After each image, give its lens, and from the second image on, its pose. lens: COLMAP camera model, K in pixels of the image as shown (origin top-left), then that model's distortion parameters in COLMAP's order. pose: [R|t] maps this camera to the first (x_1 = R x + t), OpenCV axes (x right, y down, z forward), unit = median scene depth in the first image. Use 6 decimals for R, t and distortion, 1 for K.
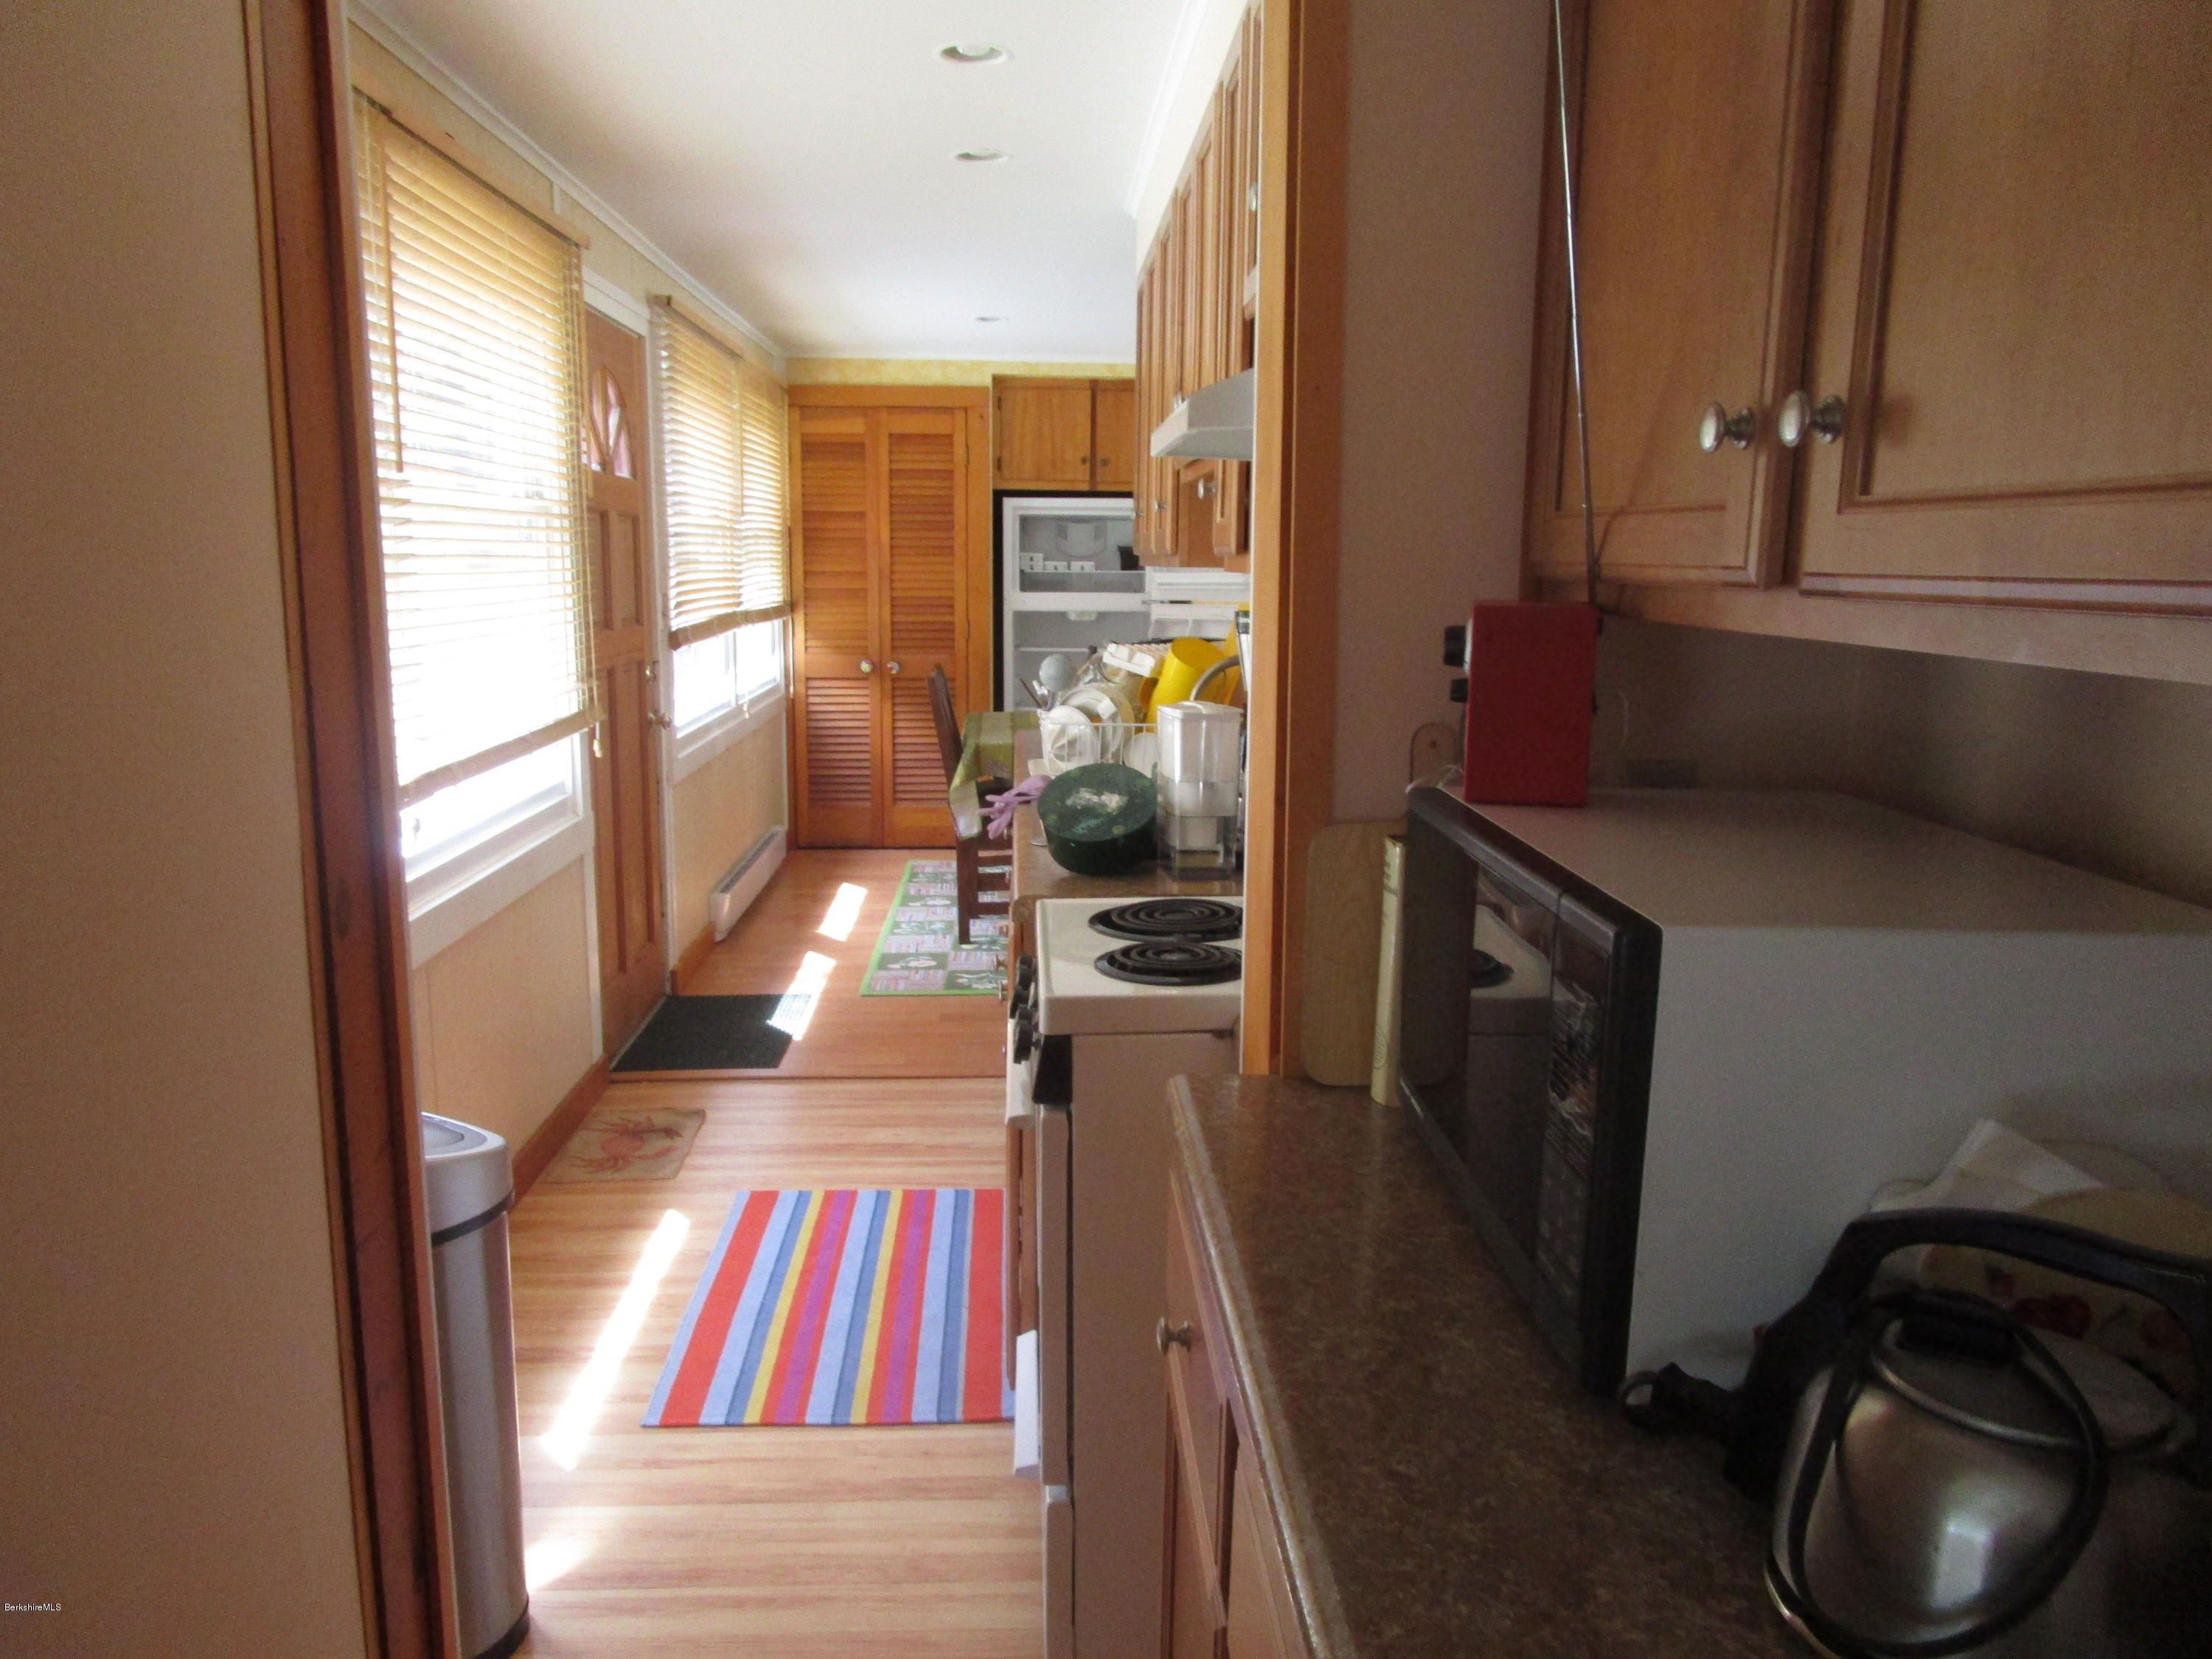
lens RADIAL K [[1601.2, 0, 1112.5], [0, 1601.2, 826.6], [0, 0, 1]] dist [-0.024469, 0.014839]
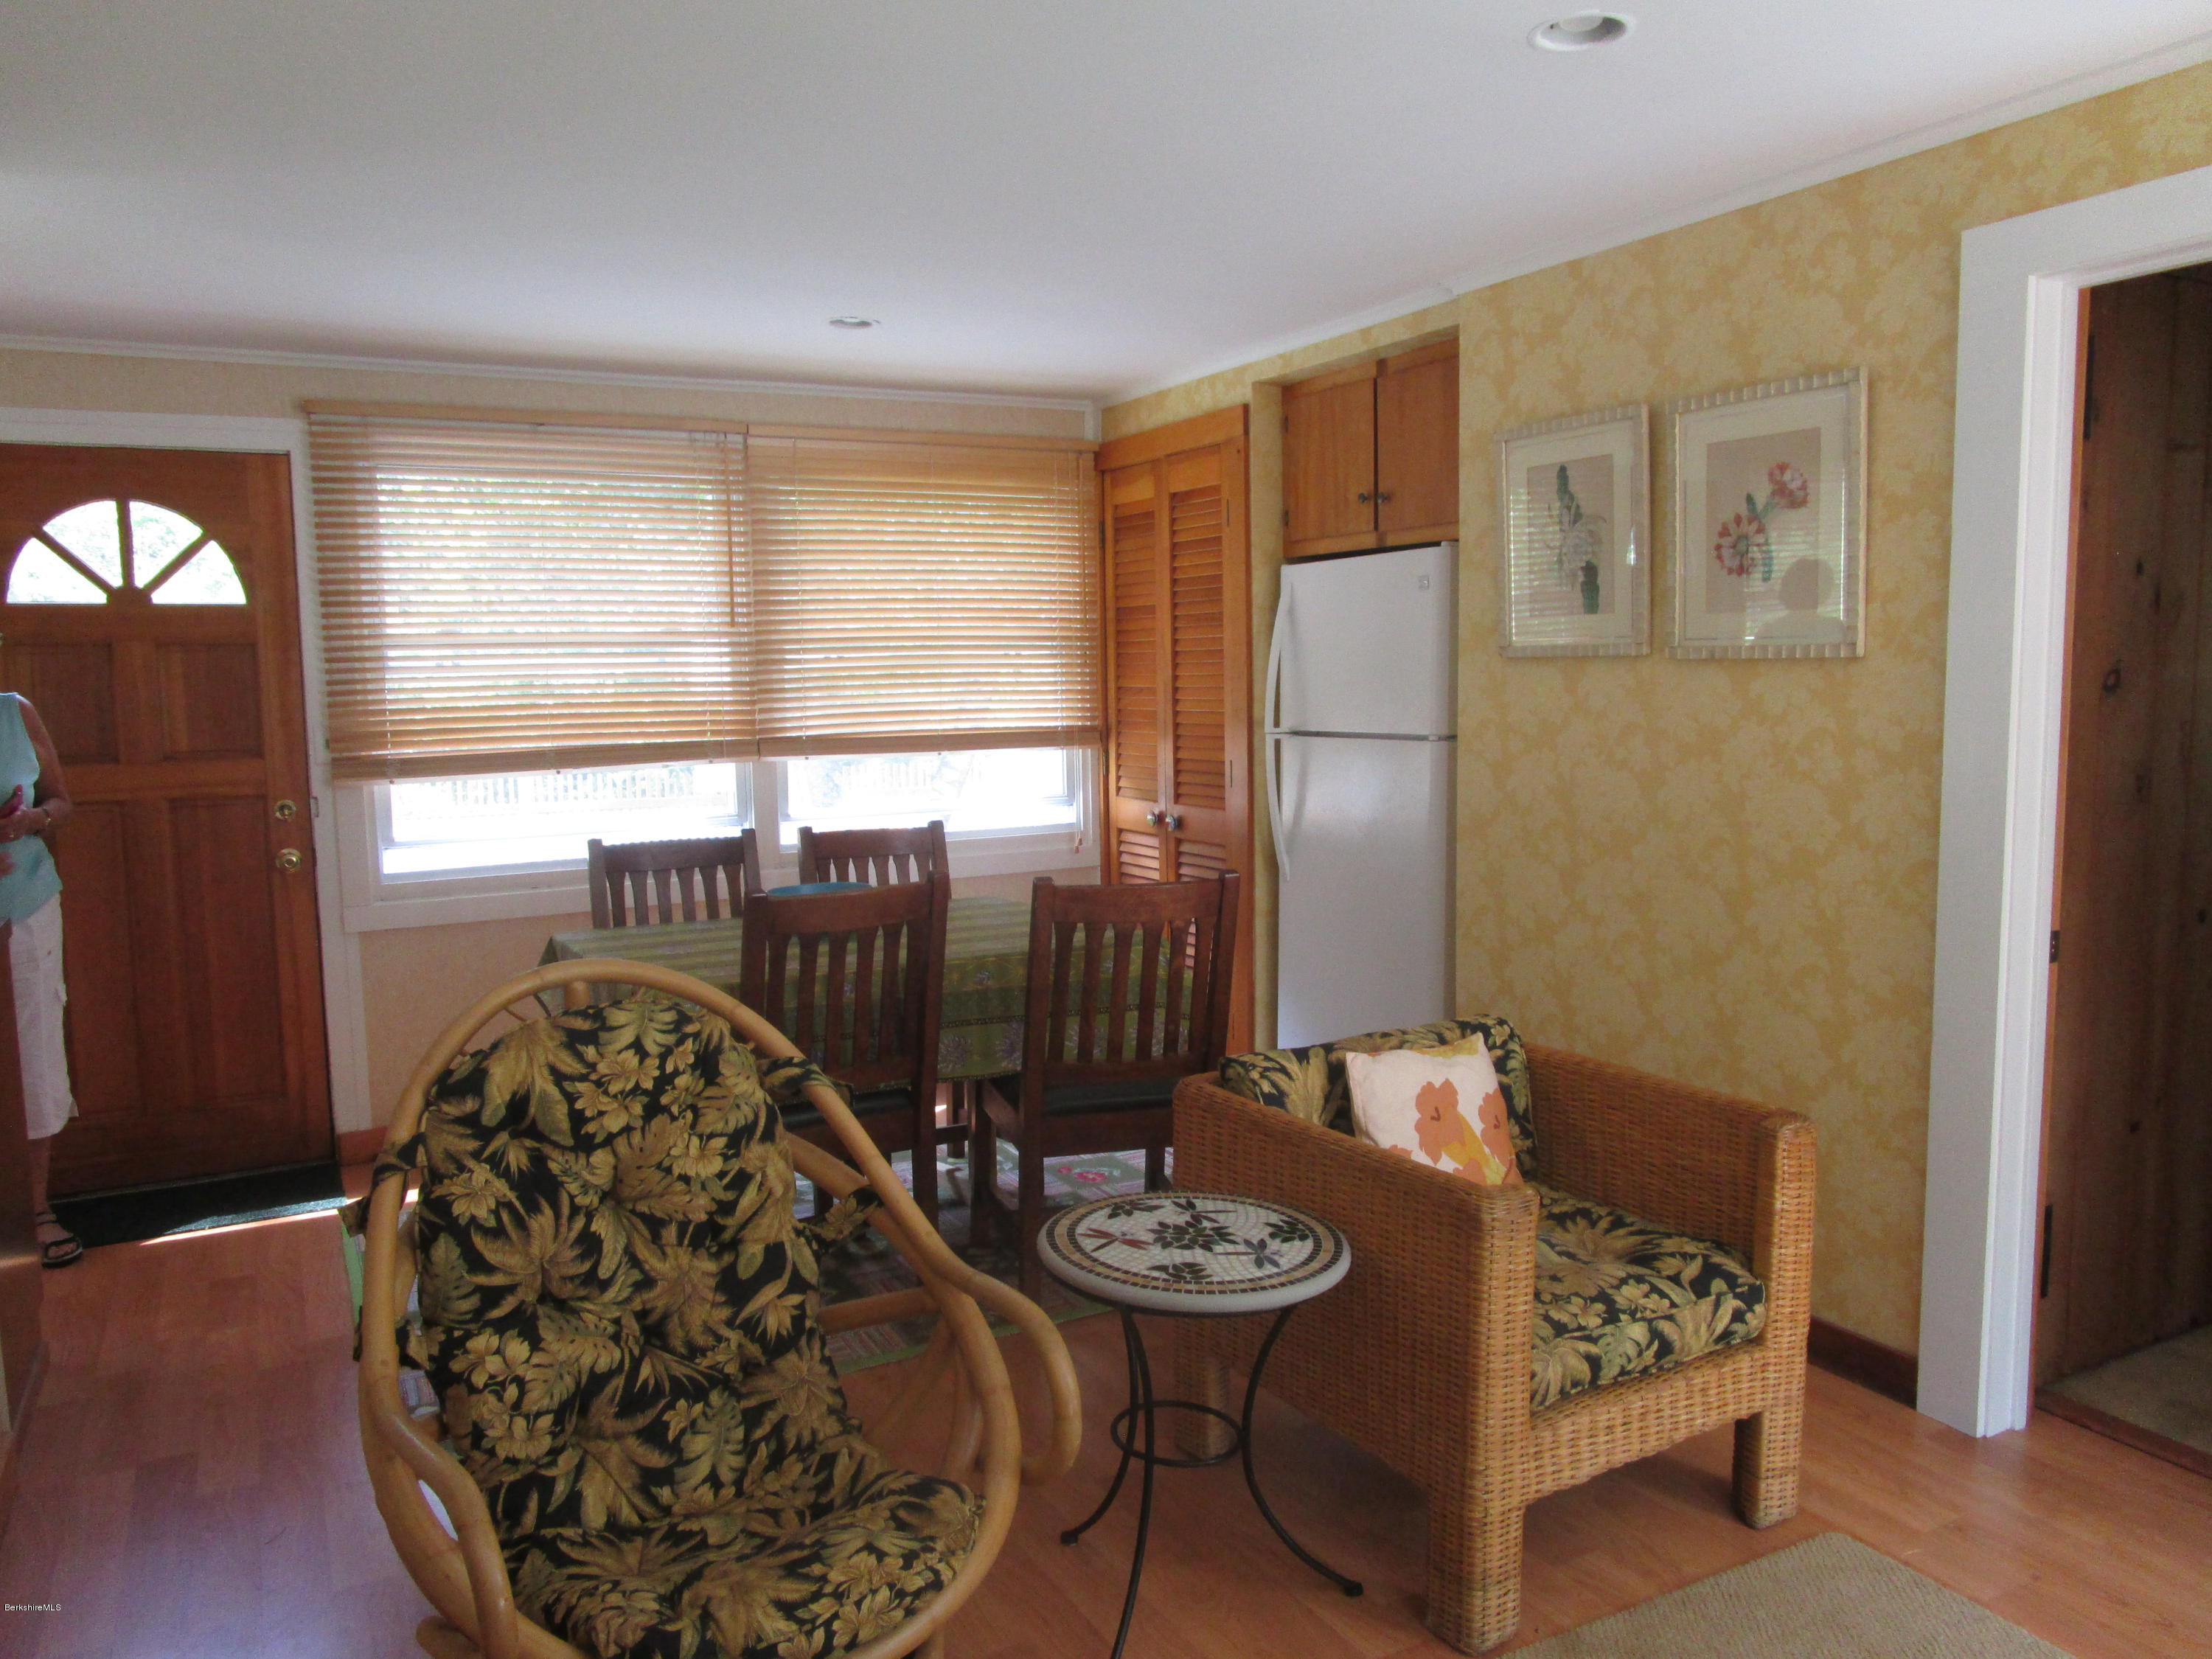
lens RADIAL K [[1601.2, 0, 1103.8], [0, 1601.2, 824.2], [0, 0, 1]] dist [-0.024469, 0.014839]
pose [[0.416543, 0.070149, -0.906406, 0.495577], [-0.132894, 0.991007, 0.015624, -0.108278], [0.899351, 0.113947, 0.422119, 0.691828]]
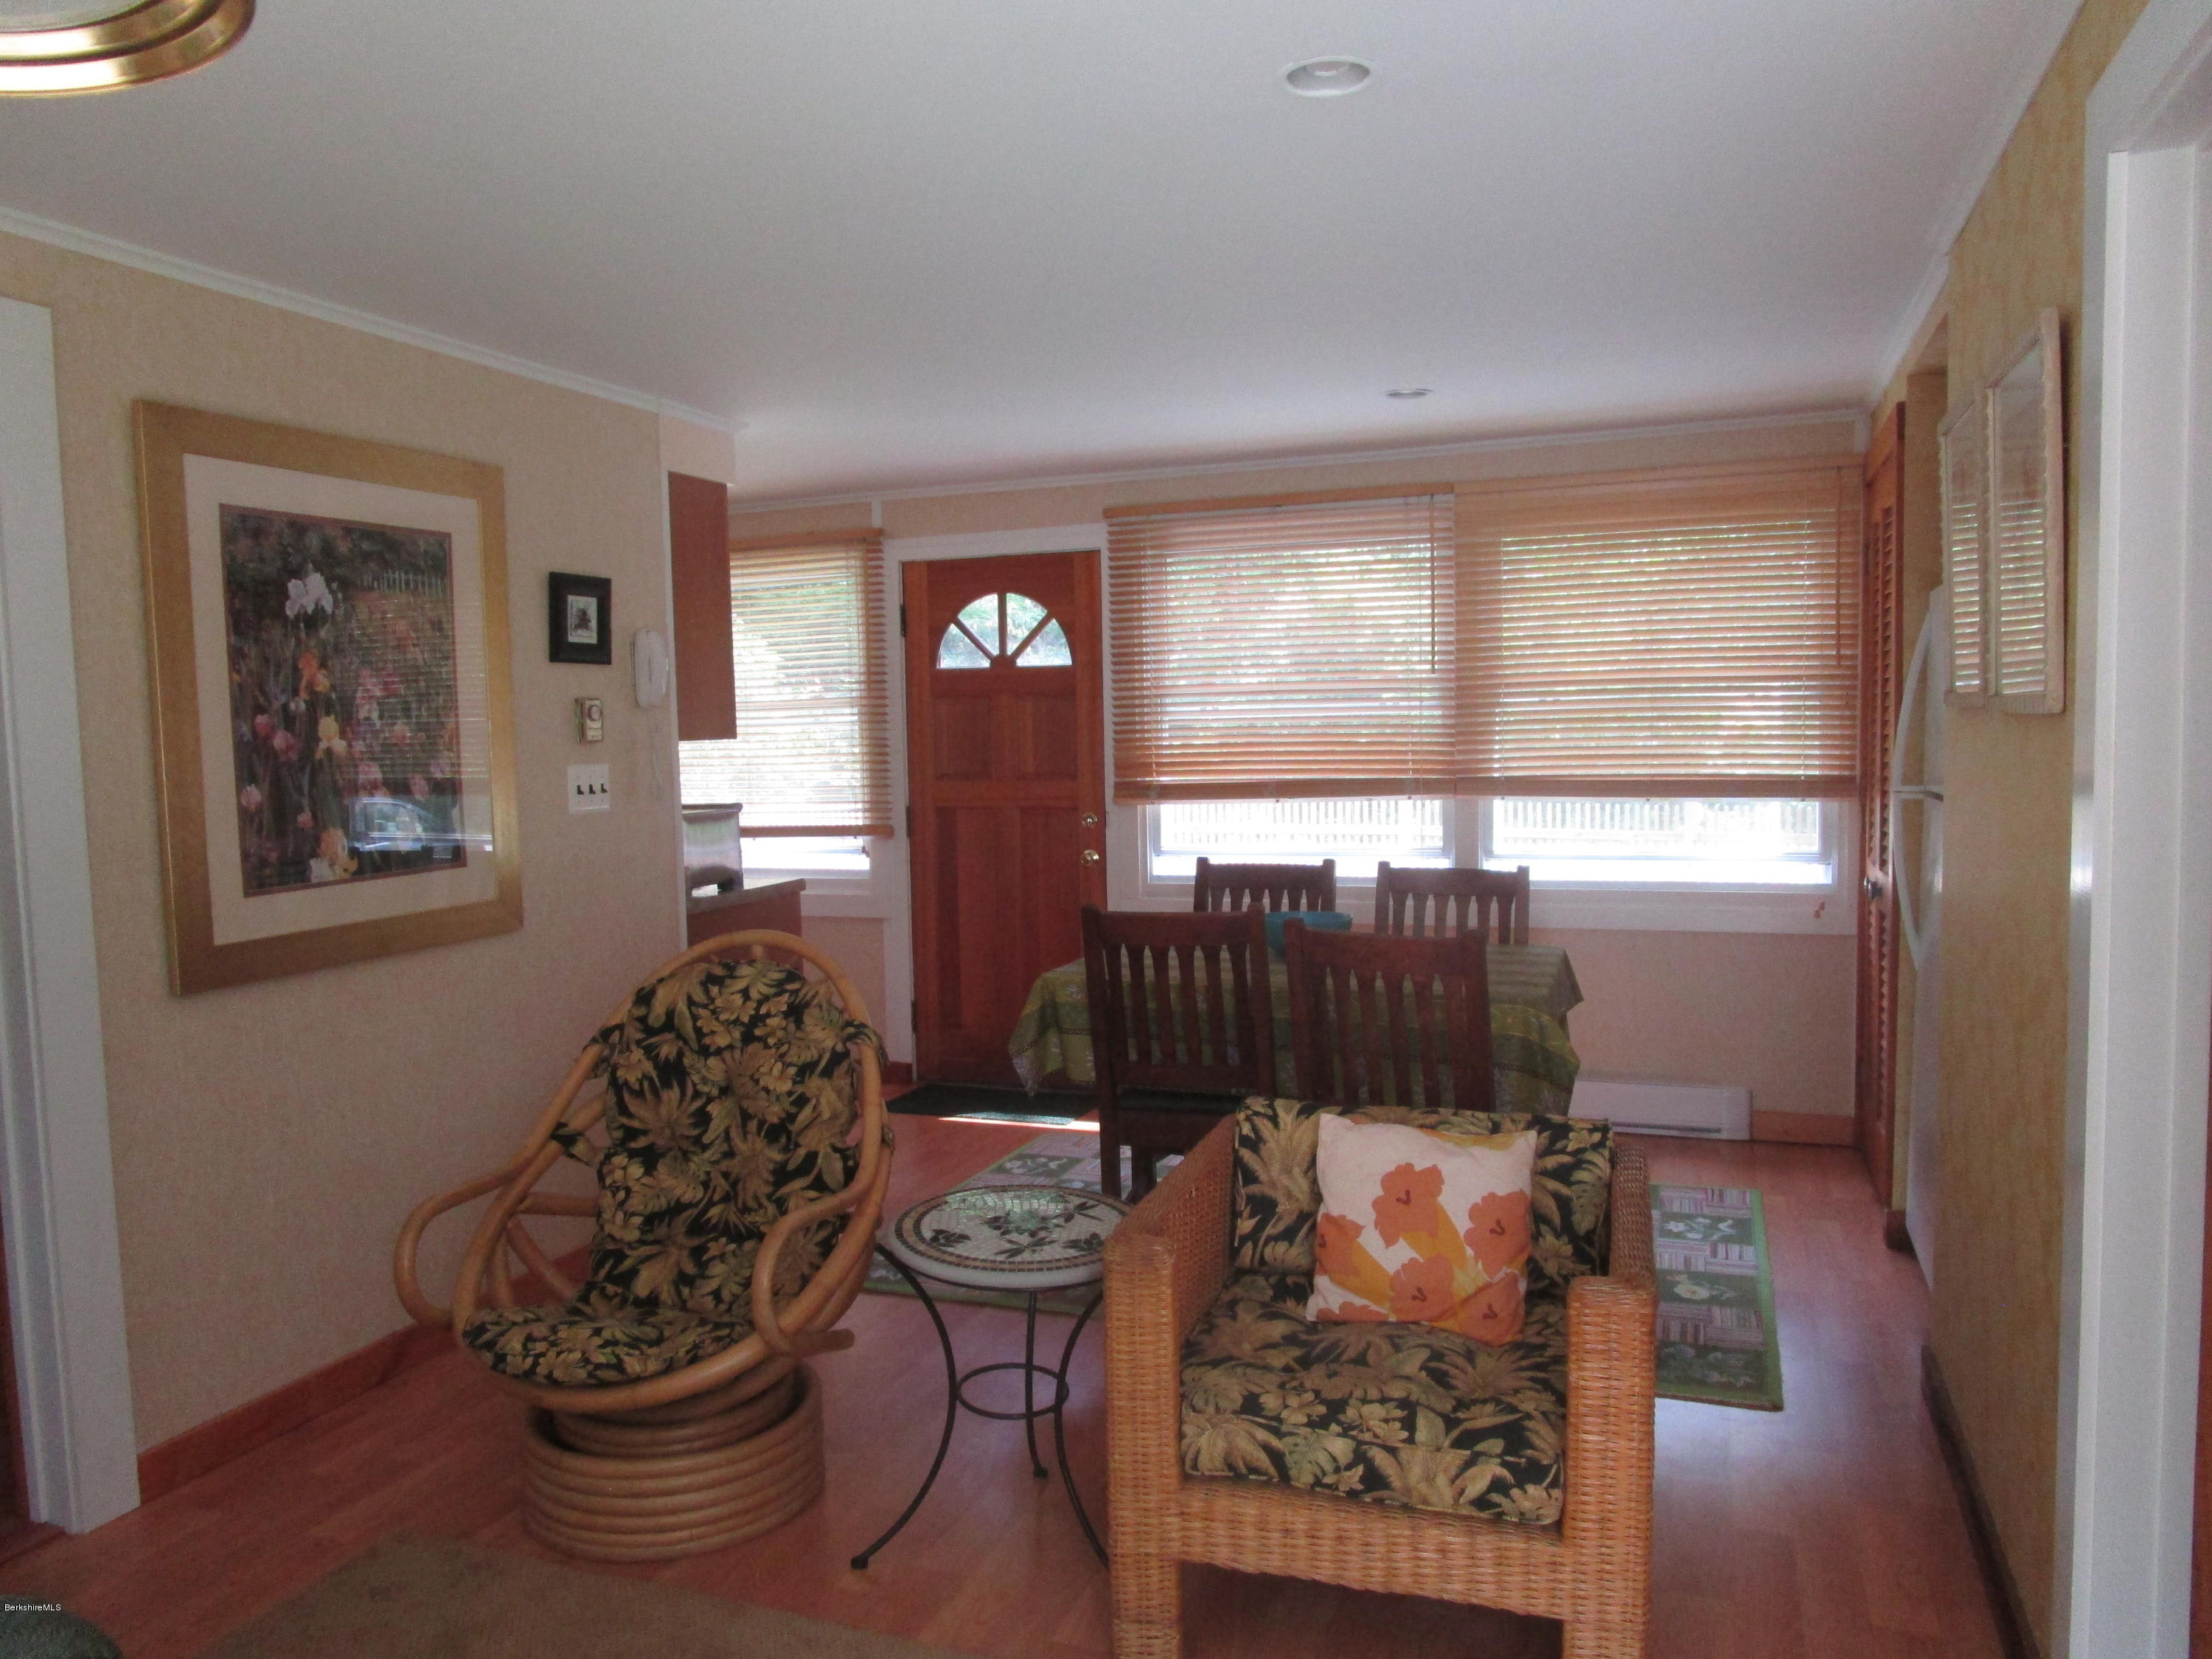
lens RADIAL K [[1601.2, 0, 1097.8], [0, 1601.2, 834.9], [0, 0, 1]] dist [-0.024469, 0.014839]
pose [[-0.418227, 0.063698, -0.906107, 0.541769], [-0.138748, 0.981352, 0.133029, -0.164653], [0.897683, 0.181357, -0.401590, 1.003576]]
